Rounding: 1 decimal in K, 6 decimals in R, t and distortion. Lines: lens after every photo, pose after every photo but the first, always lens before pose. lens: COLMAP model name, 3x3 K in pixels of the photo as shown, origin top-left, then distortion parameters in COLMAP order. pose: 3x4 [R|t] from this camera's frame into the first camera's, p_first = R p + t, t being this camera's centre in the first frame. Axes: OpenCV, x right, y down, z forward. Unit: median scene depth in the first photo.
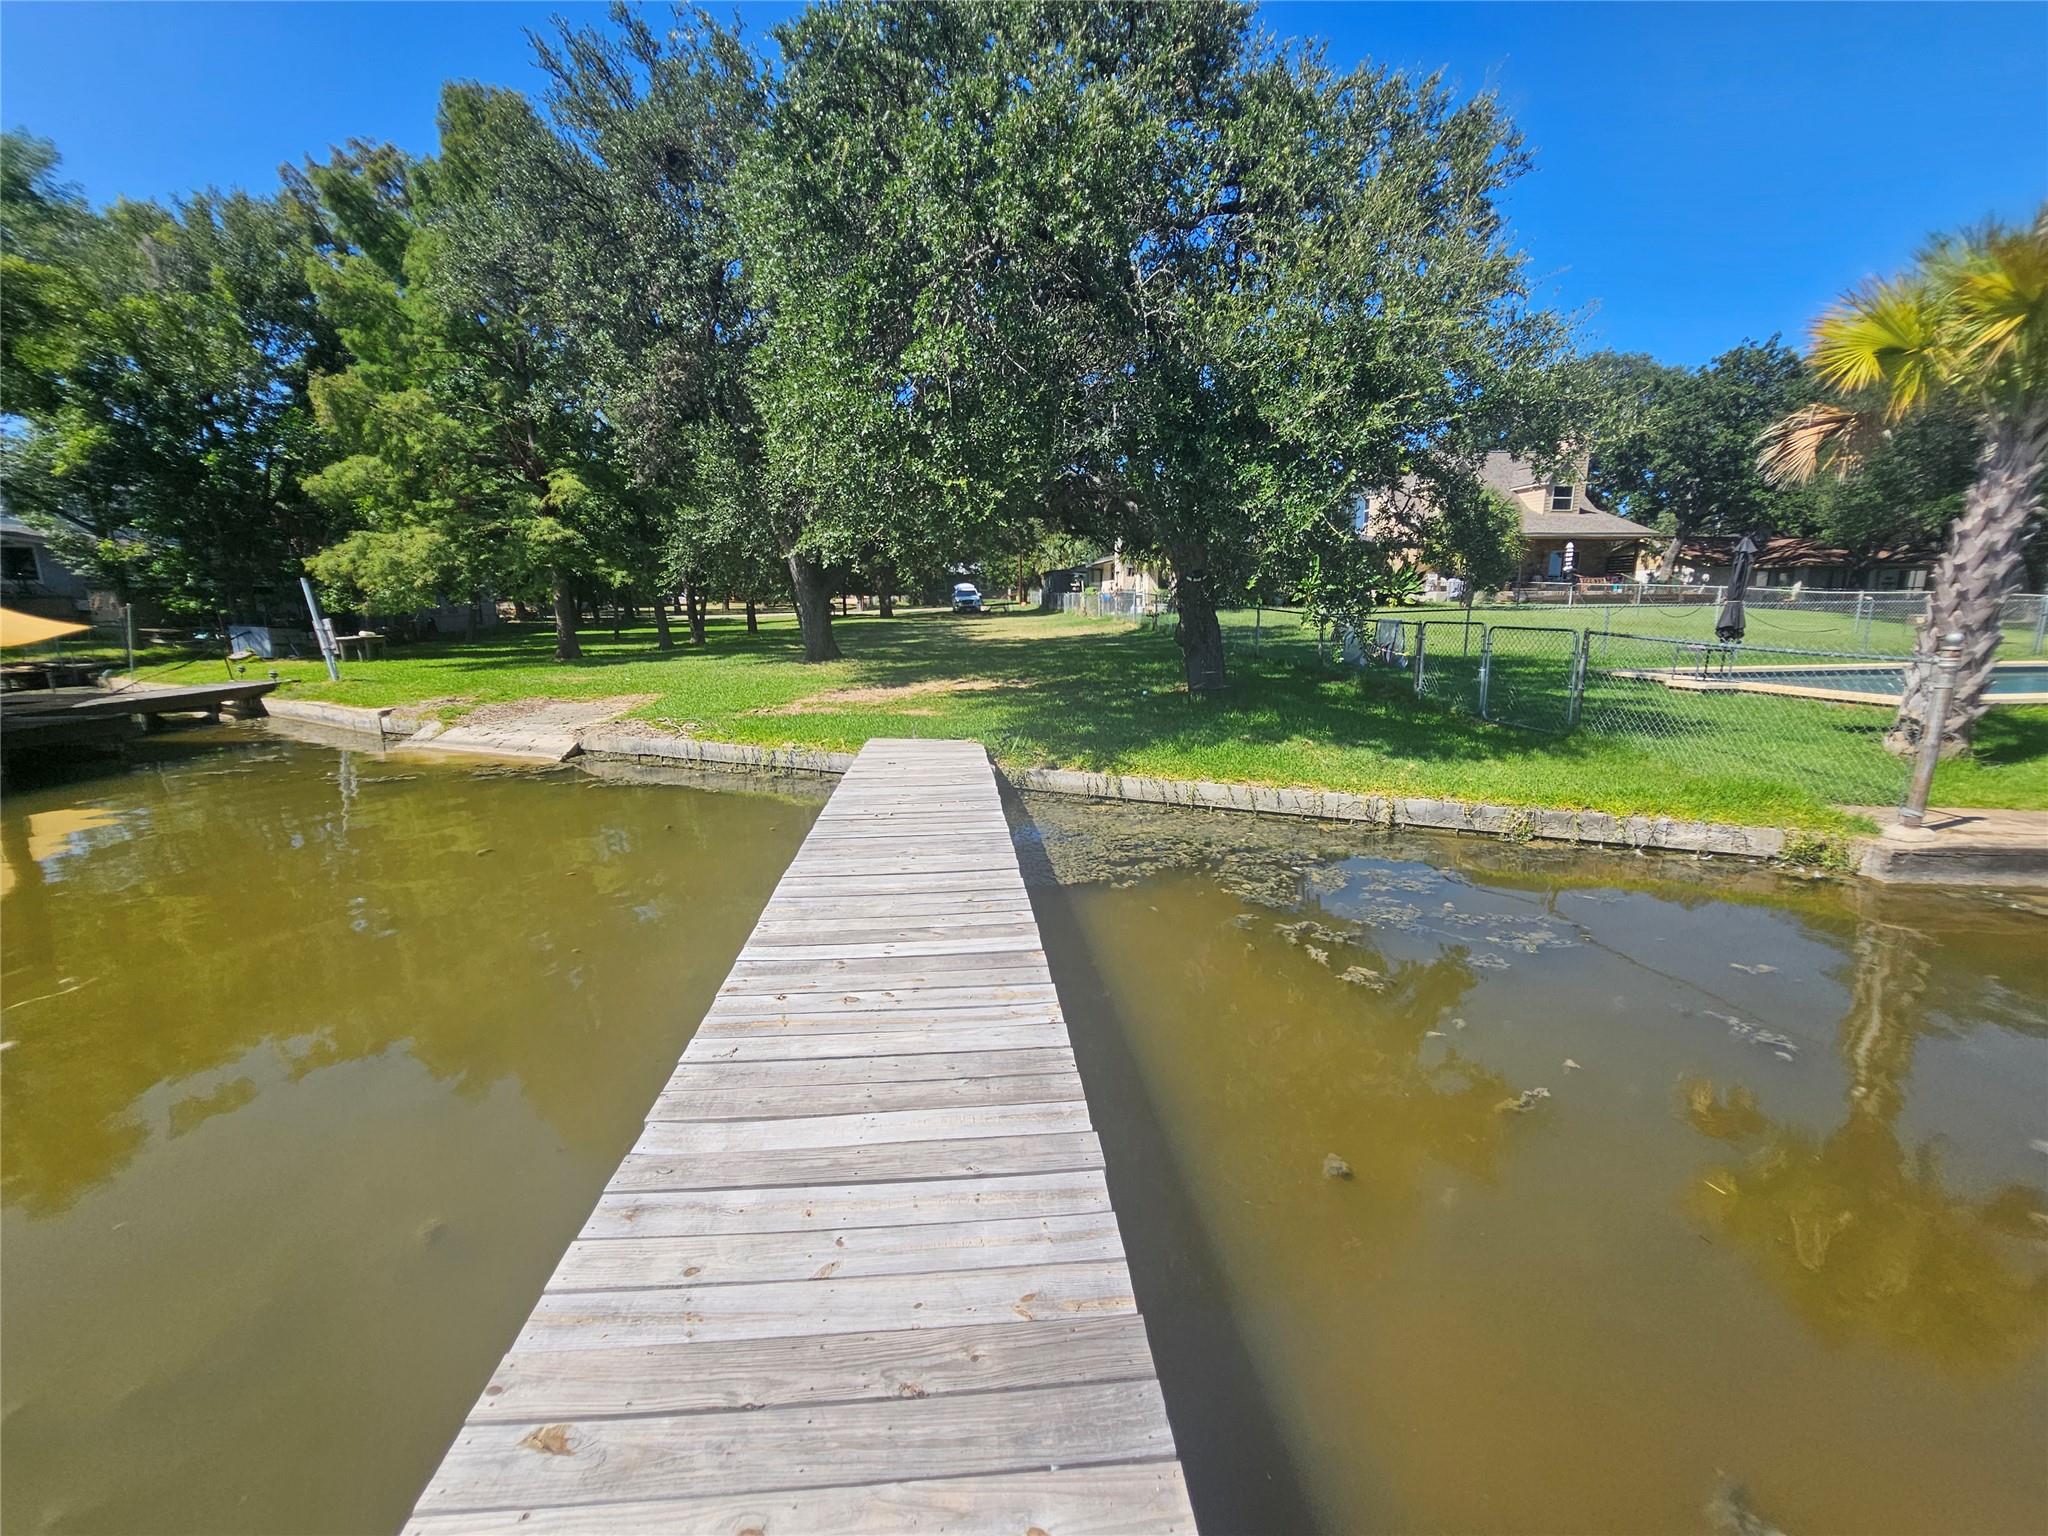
lens RADIAL K [[837.7, 0, 1024.0], [0, 837.7, 768.0], [0, 0, 1]] dist [-0.000297, -0.000188]
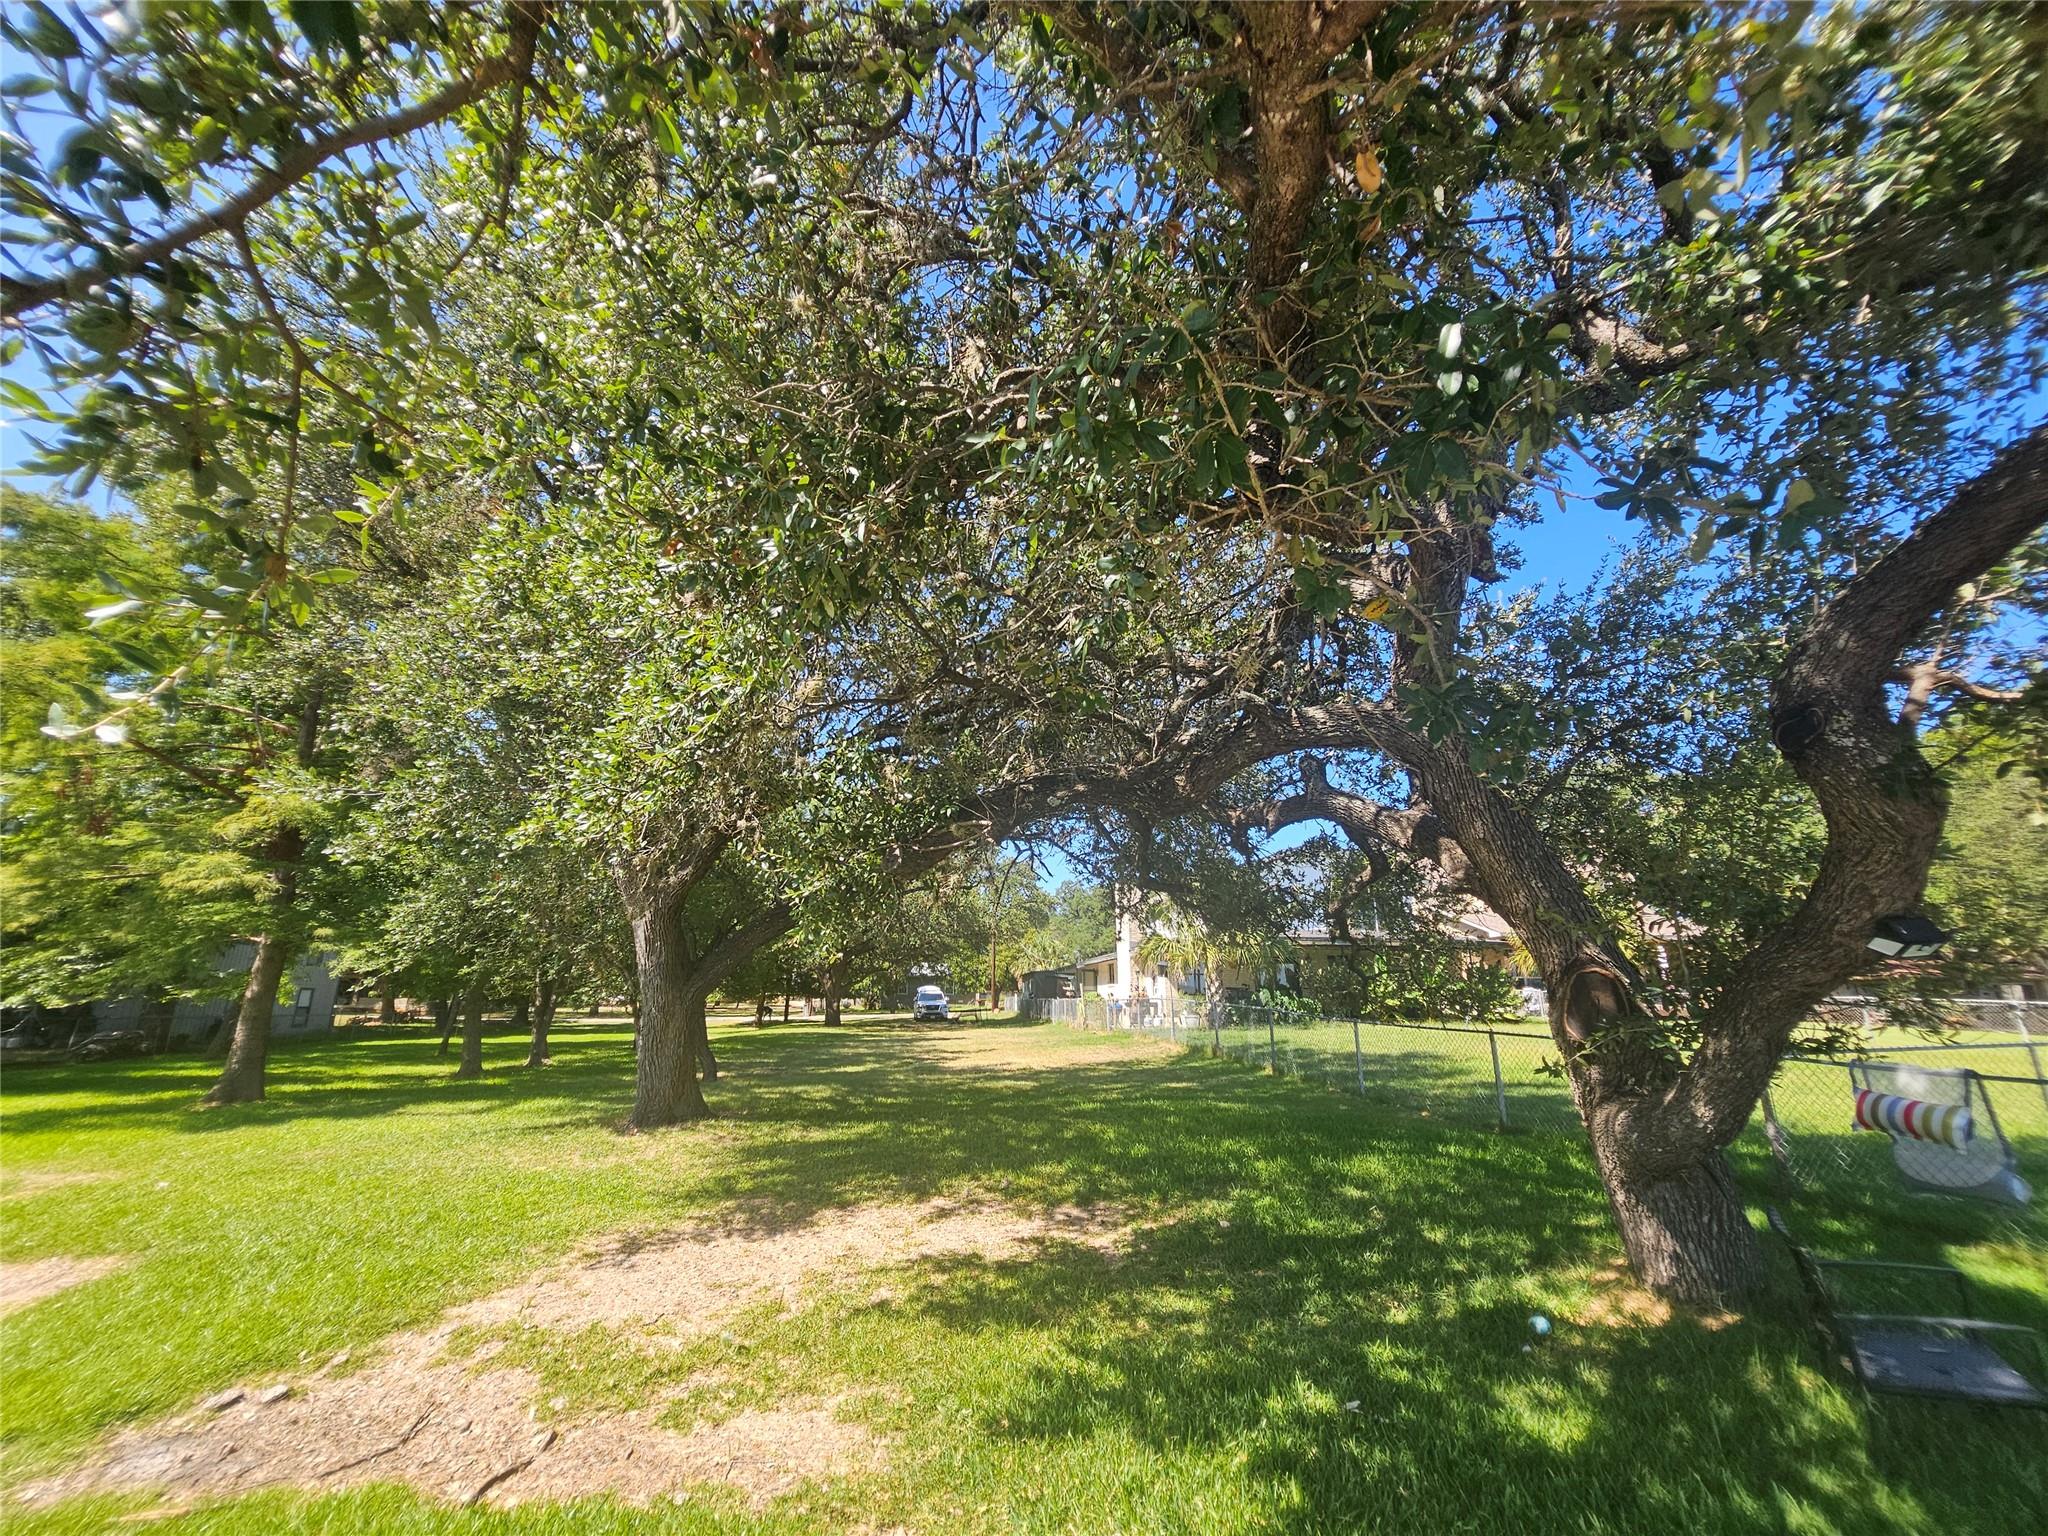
lens RADIAL K [[837.7, 0, 1024.0], [0, 837.7, 768.0], [0, 0, 1]] dist [-0.000297, -0.000188]
pose [[0.998848, 0.029170, 0.038091, -0.016147], [-0.008538, 0.889336, -0.457174, -0.031154], [-0.047211, 0.456322, 0.888561, 0.151439]]
